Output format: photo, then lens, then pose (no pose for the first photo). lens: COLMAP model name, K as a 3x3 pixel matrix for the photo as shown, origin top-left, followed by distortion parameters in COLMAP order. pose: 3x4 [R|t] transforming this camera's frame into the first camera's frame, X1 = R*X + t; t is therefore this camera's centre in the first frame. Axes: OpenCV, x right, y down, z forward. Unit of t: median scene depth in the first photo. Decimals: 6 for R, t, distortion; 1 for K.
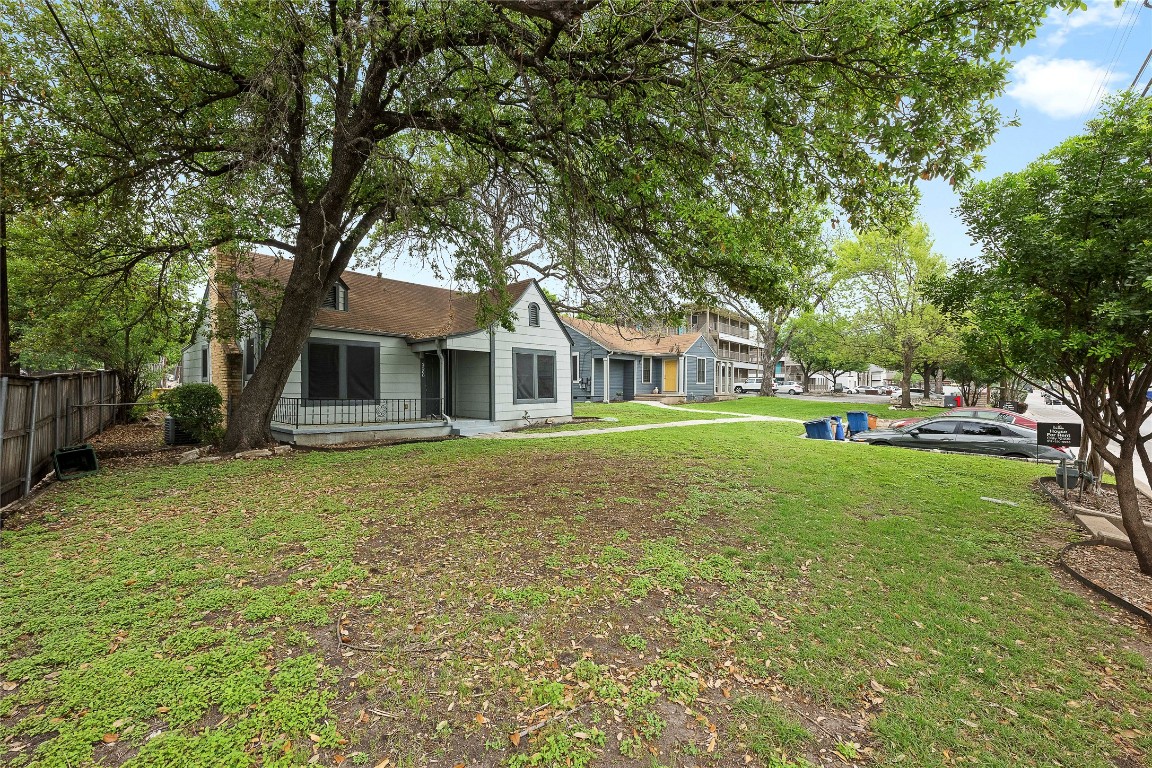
lens RADIAL K [[455.7, 0, 578.4], [0, 455.7, 390.2], [0, 0, 1]] dist [-0.001996, -0.000115]
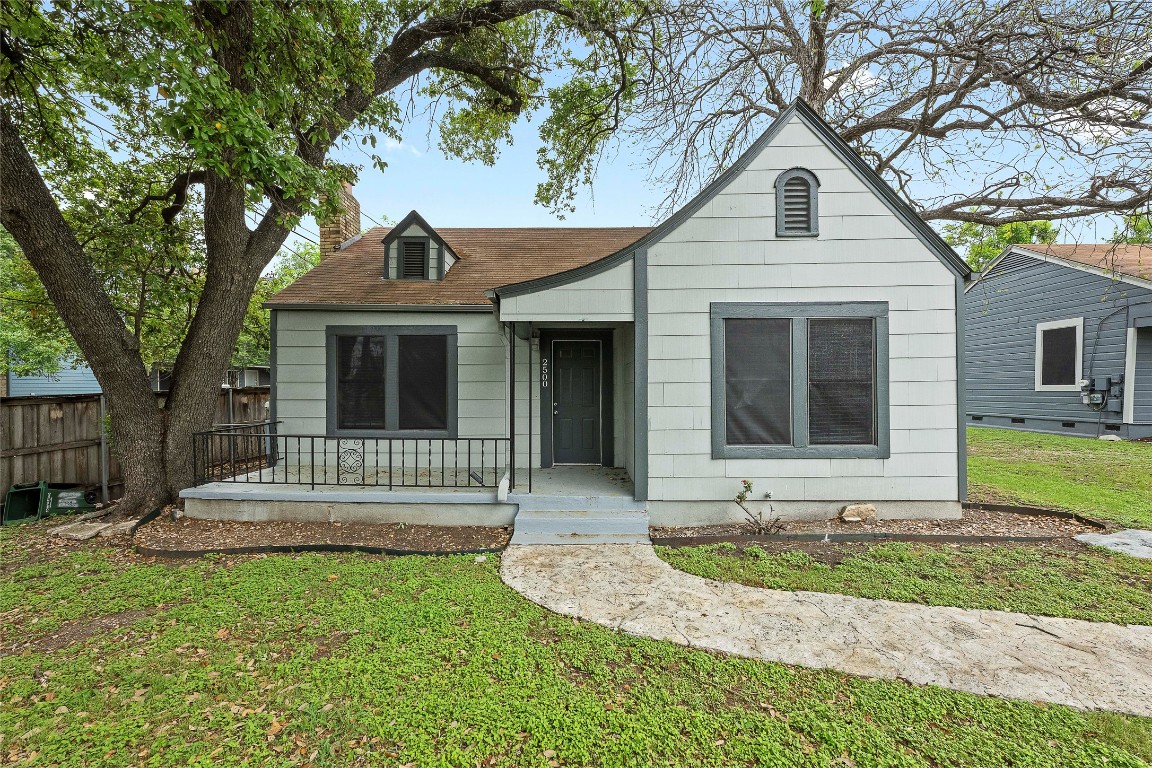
lens RADIAL K [[468.5, 0, 576.4], [0, 468.5, 400.3], [0, 0, 1]] dist [-0.000539, -0.000035]
pose [[0.631208, 0.011869, -0.775523, 0.082393], [-0.002736, 0.999911, 0.013075, -0.021391], [0.775609, -0.006131, 0.631184, 0.700285]]
